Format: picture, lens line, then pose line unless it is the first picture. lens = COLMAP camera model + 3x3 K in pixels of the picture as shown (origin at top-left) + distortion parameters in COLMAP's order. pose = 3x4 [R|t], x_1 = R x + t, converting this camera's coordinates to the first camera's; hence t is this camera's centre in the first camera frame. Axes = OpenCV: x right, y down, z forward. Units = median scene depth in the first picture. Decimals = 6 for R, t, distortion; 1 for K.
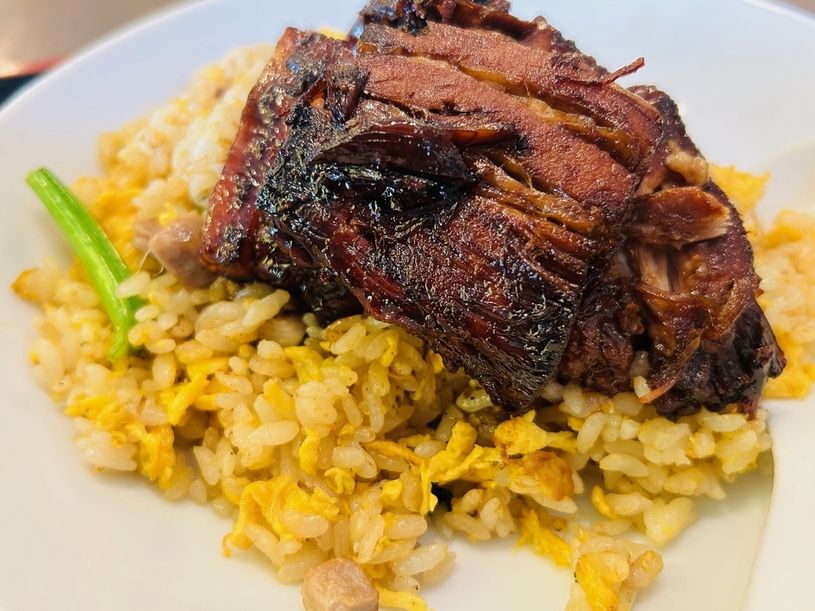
lens RADIAL K [[865.2, 0, 407.5], [0, 865.2, 305.5], [0, 0, 1]] dist [0.182072, -0.940847]
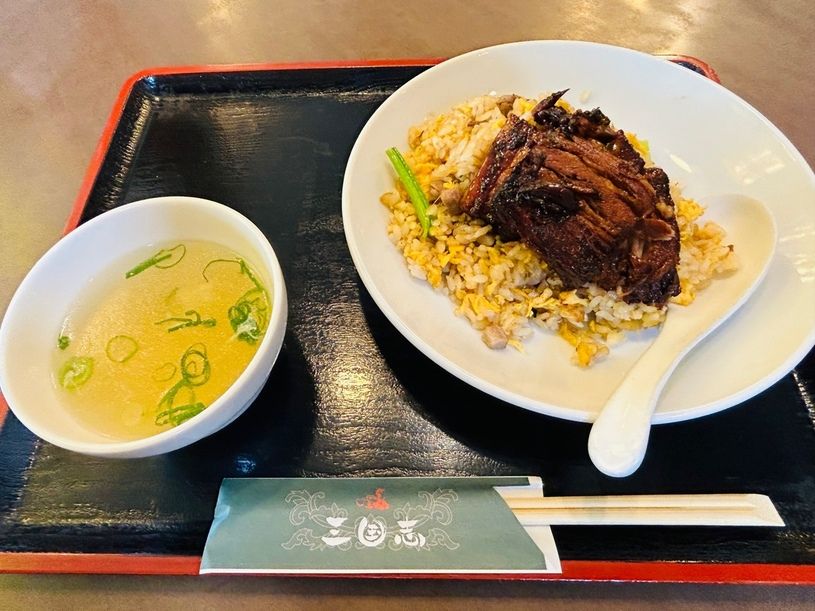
lens RADIAL K [[465.2, 0, 407.5], [0, 465.2, 305.5], [0, 0, 1]] dist [0.000155, 0.000012]
pose [[0.966040, 0.206281, -0.155610, -0.126614], [-0.159355, 0.949684, 0.269641, -0.138043], [0.203402, -0.235687, 0.950305, -0.490945]]
